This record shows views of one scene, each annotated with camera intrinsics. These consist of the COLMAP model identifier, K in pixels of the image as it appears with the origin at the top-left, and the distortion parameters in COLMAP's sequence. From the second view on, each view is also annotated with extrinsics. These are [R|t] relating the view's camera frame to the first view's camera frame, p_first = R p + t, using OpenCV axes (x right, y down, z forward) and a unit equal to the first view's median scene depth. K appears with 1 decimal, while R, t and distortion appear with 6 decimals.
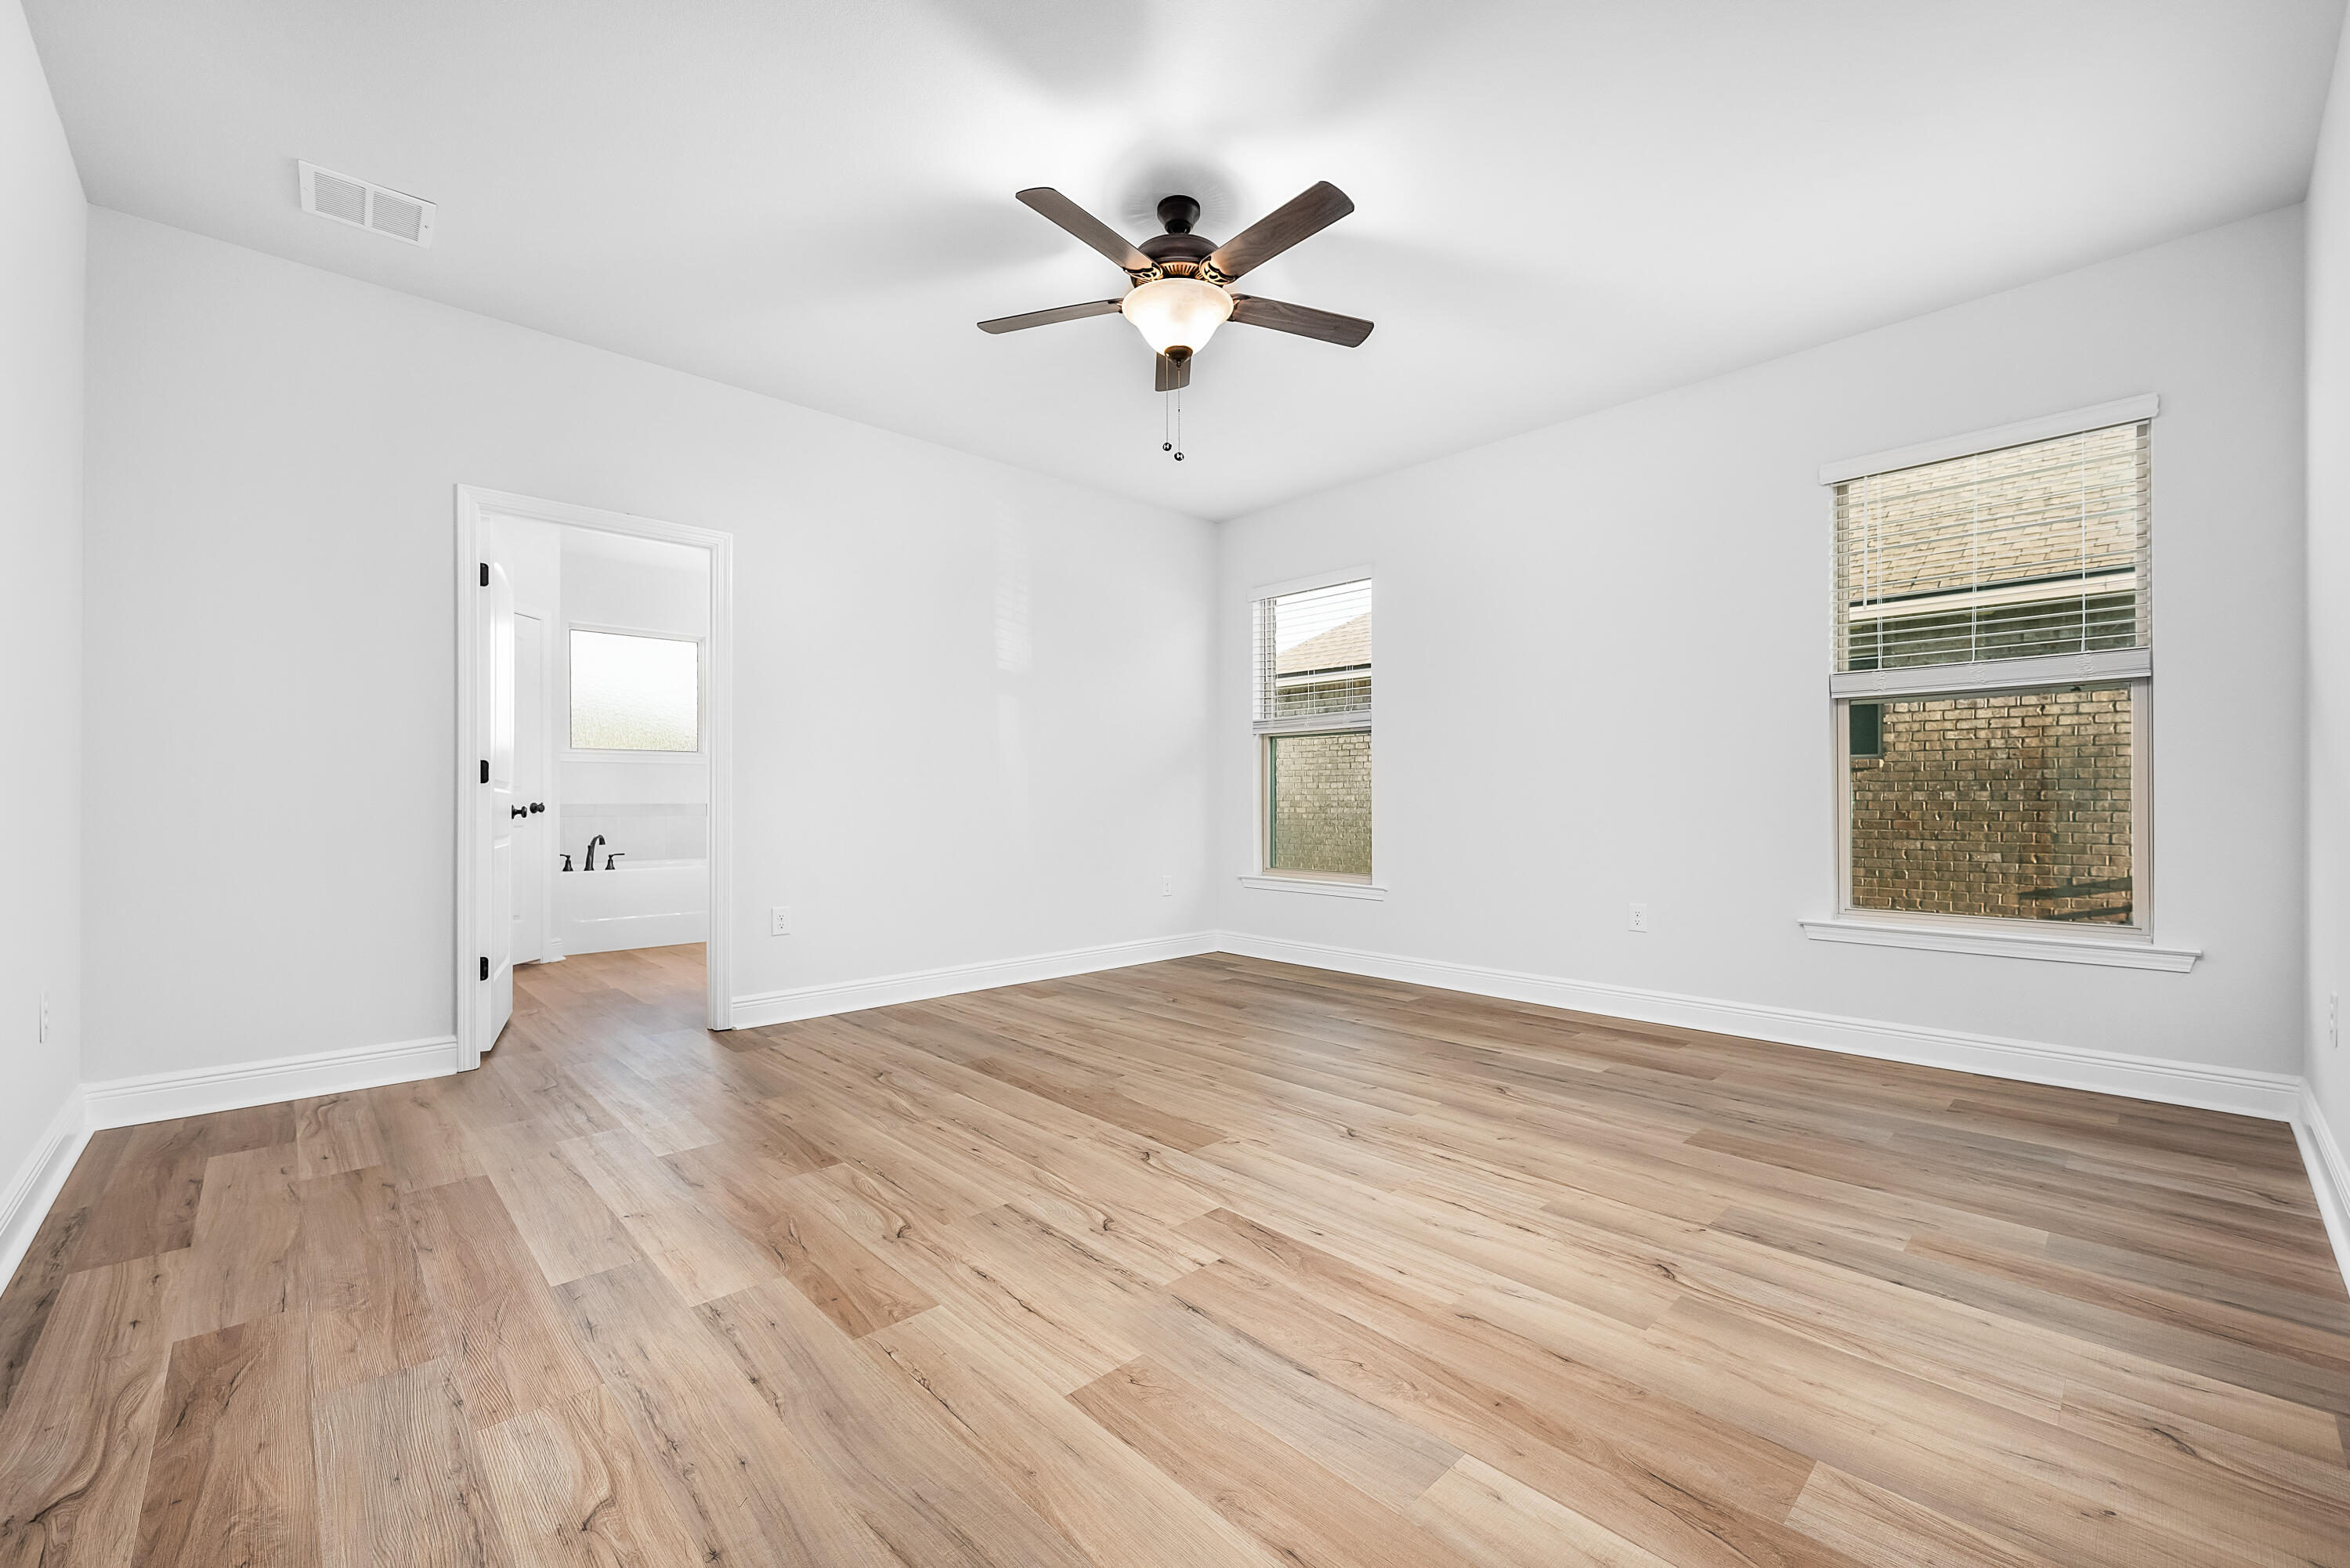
lens RADIAL K [[944.2, 0, 1184.1], [0, 944.2, 800.0], [0, 0, 1]] dist [-0.001411, -0.000122]
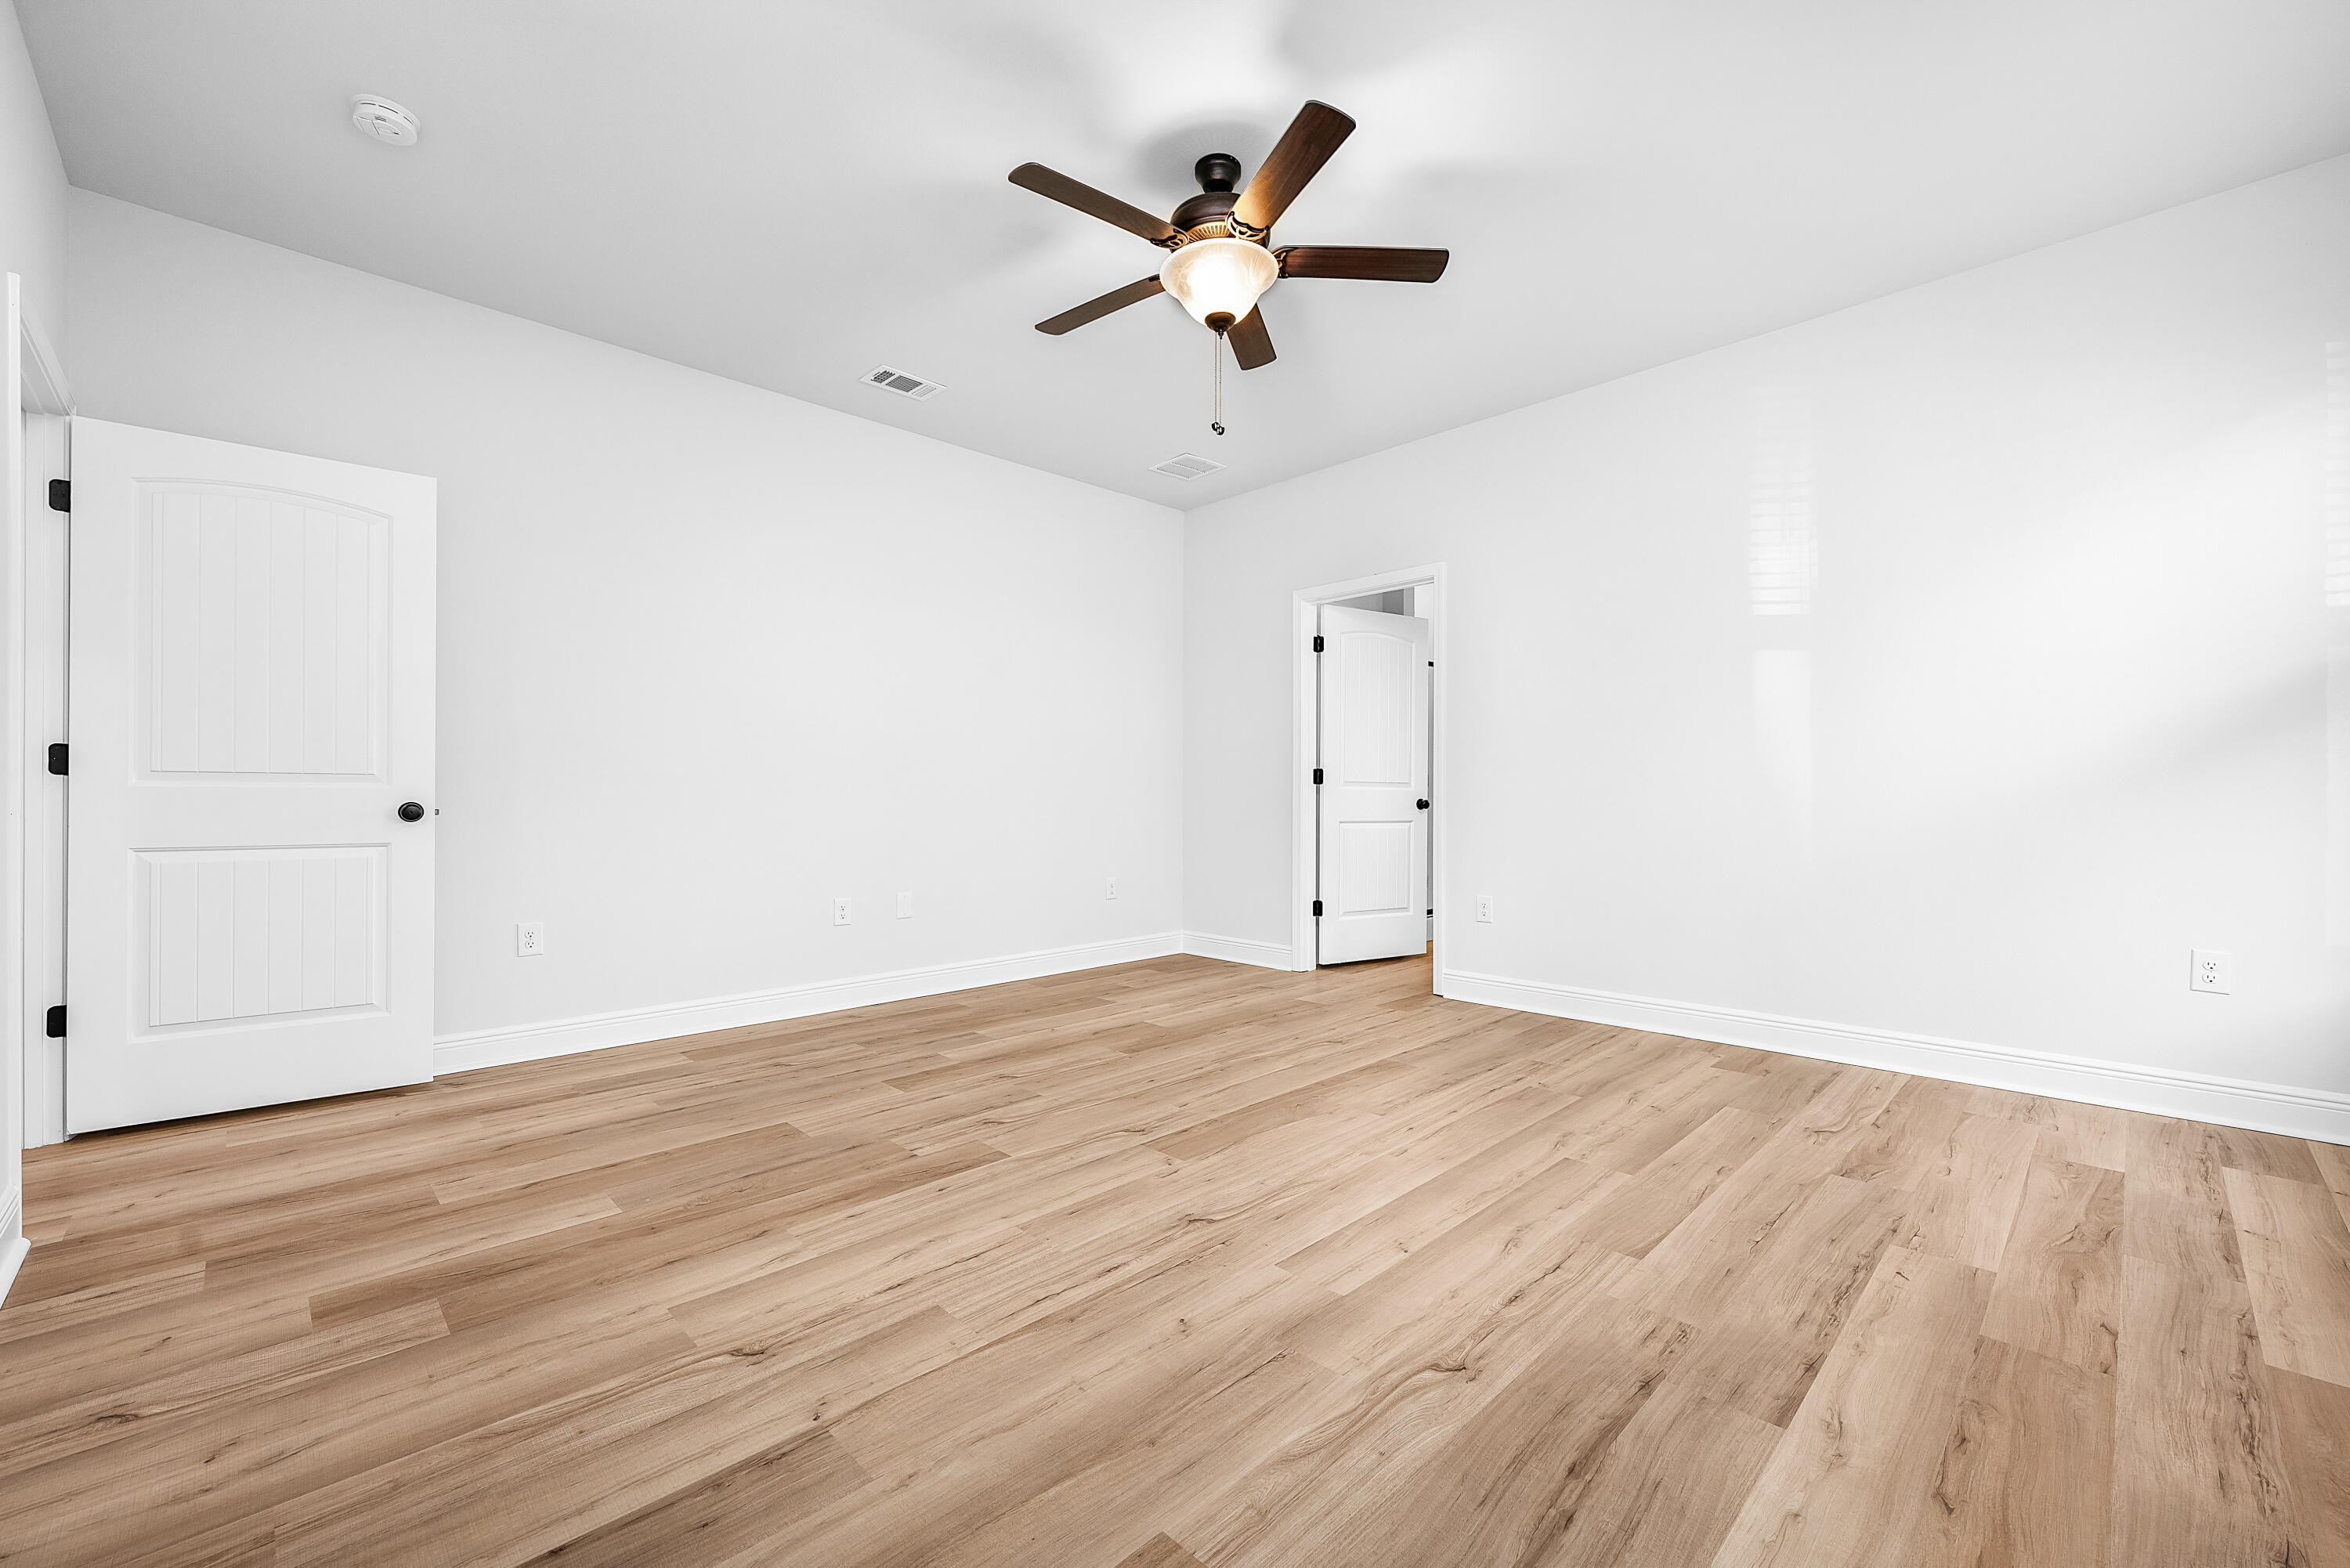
lens RADIAL K [[953.9, 0, 1179.4], [0, 953.9, 797.4], [0, 0, 1]] dist [-0.000598, -0.000242]
pose [[0.013509, 0.003172, -0.999904, 1.095075], [0.001244, 0.999994, 0.003189, -0.001079], [0.999908, -0.001287, 0.013505, 1.100355]]
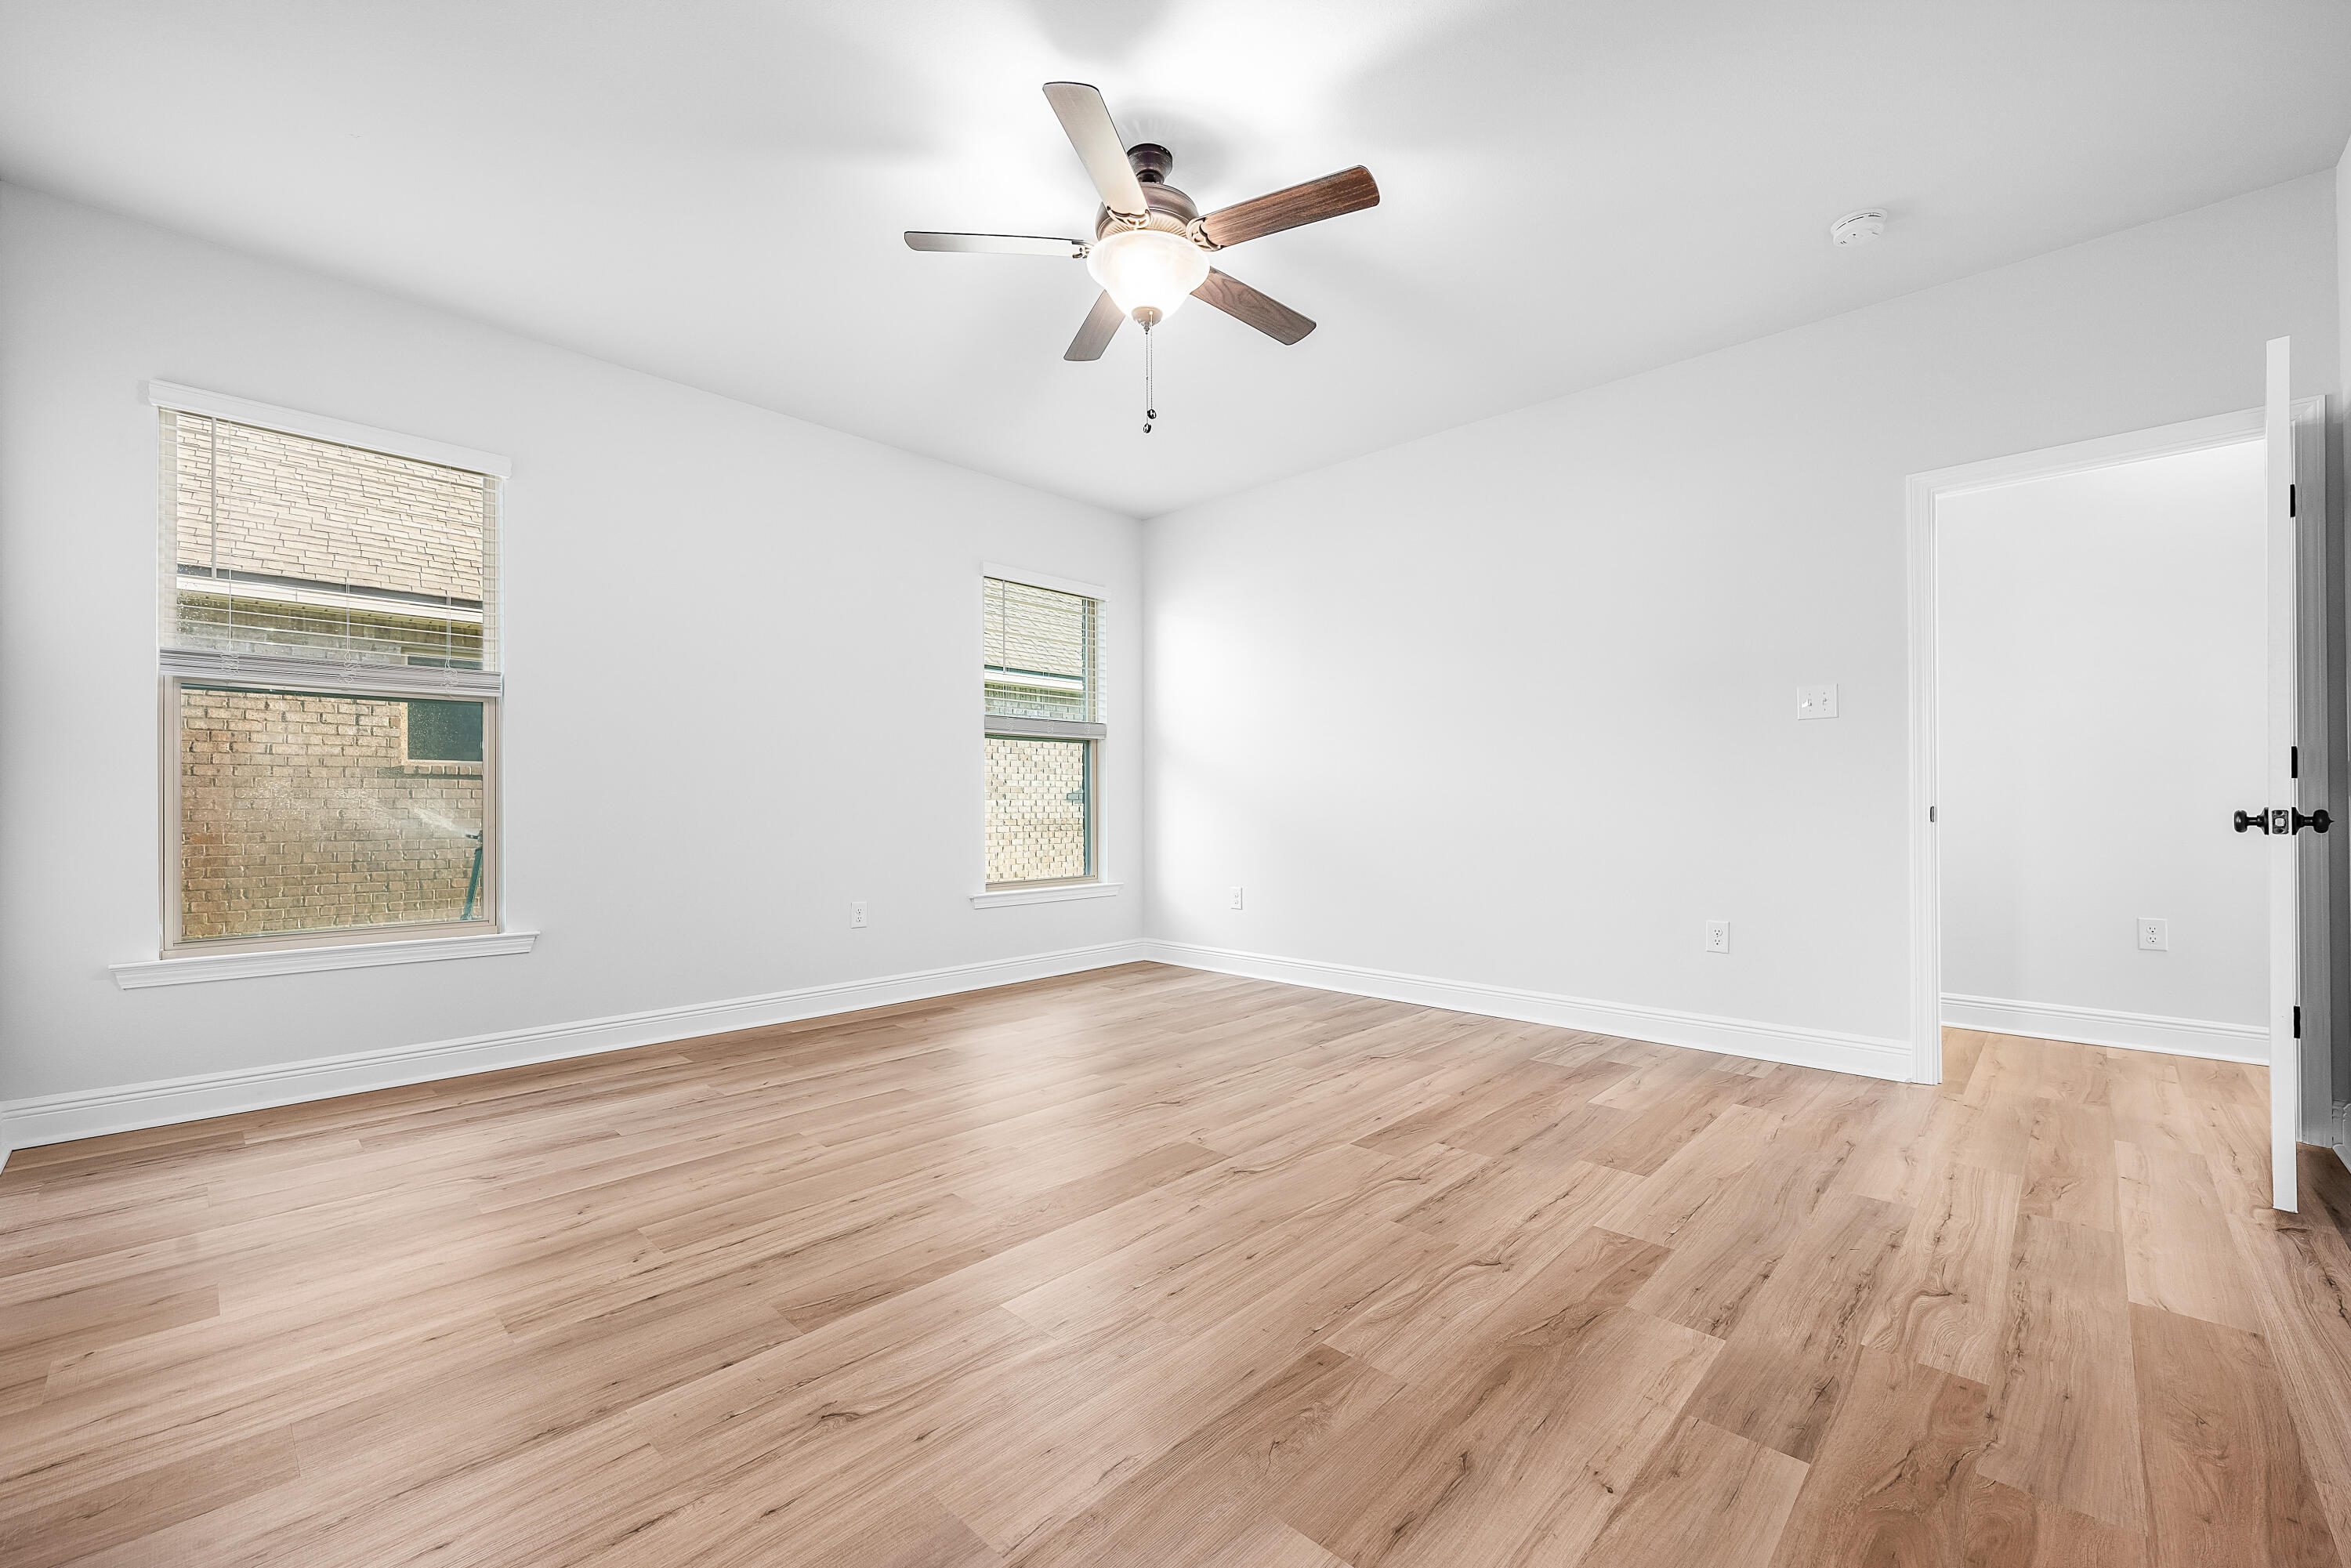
lens RADIAL K [[954.4, 0, 1179.9], [0, 954.4, 797.4], [0, 0, 1]] dist [-0.000598, -0.000242]
pose [[-0.046537, 0.009674, 0.998870, -1.078595], [0.003534, 0.999948, -0.009520, 0.003174], [-0.998910, 0.003087, -0.046568, 1.178605]]
